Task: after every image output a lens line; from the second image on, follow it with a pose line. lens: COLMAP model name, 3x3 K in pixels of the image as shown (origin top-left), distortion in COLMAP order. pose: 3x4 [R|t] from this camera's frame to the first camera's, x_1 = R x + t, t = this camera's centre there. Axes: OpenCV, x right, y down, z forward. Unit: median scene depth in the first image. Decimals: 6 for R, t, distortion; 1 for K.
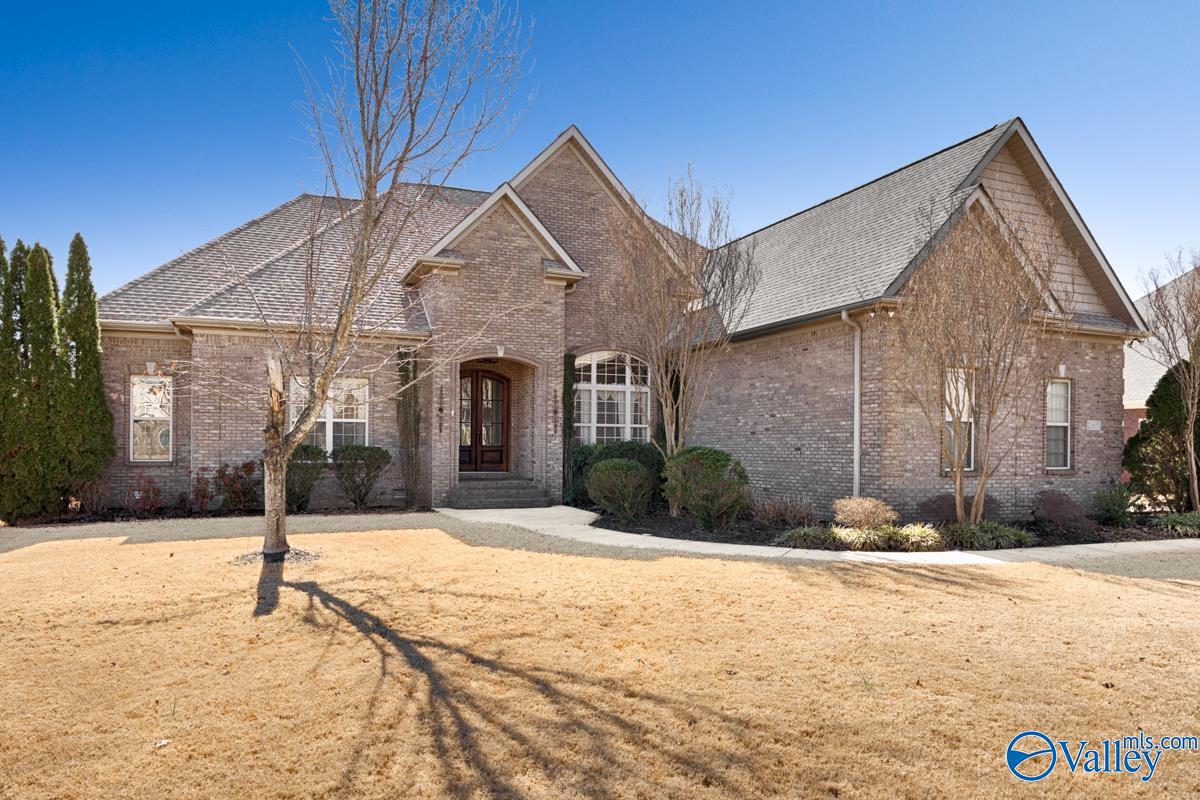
lens RADIAL K [[726.8, 0, 597.5], [0, 726.8, 401.0], [0, 0, 1]] dist [-0.005518, 0.001069]
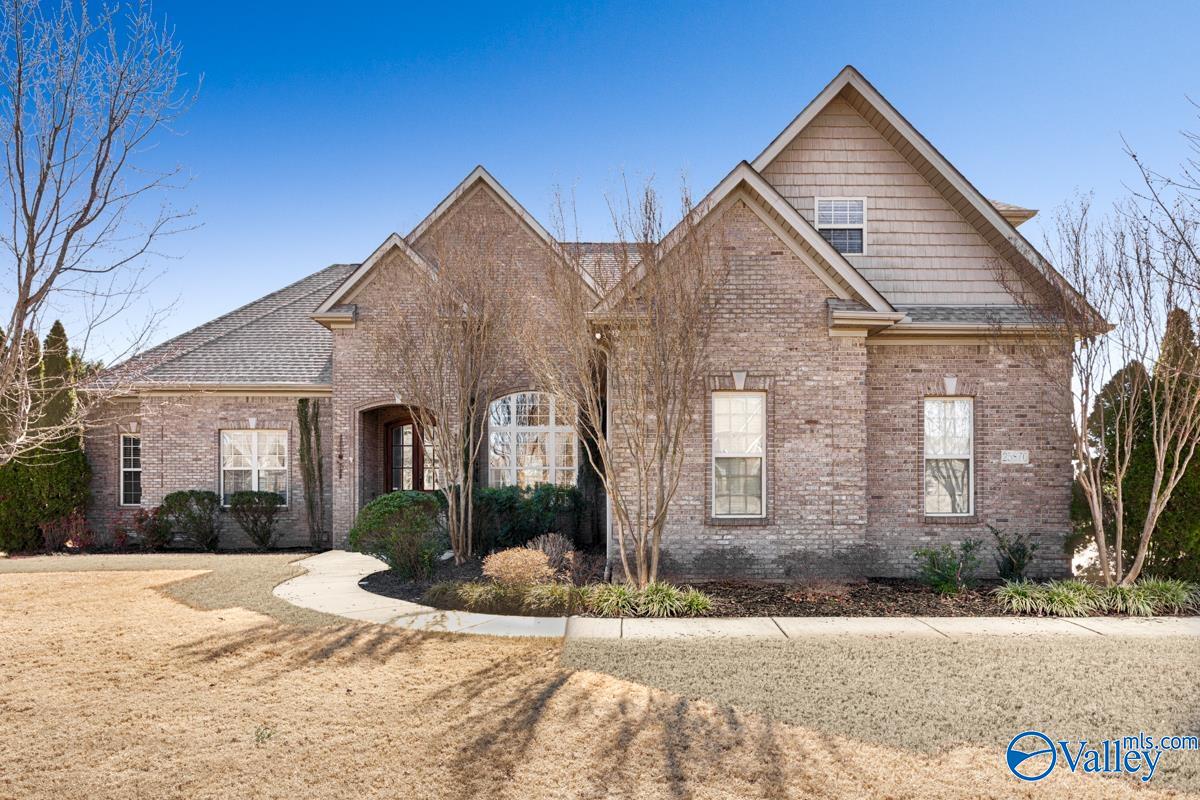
lens RADIAL K [[707.8, 0, 604.0], [0, 707.8, 445.6], [0, 0, 1]] dist [-0.005210, 0.000740]
pose [[0.940964, -0.028930, -0.337269, 0.530326], [0.028963, 0.999568, -0.004934, 0.013193], [0.337266, -0.005125, 0.941395, 0.178532]]
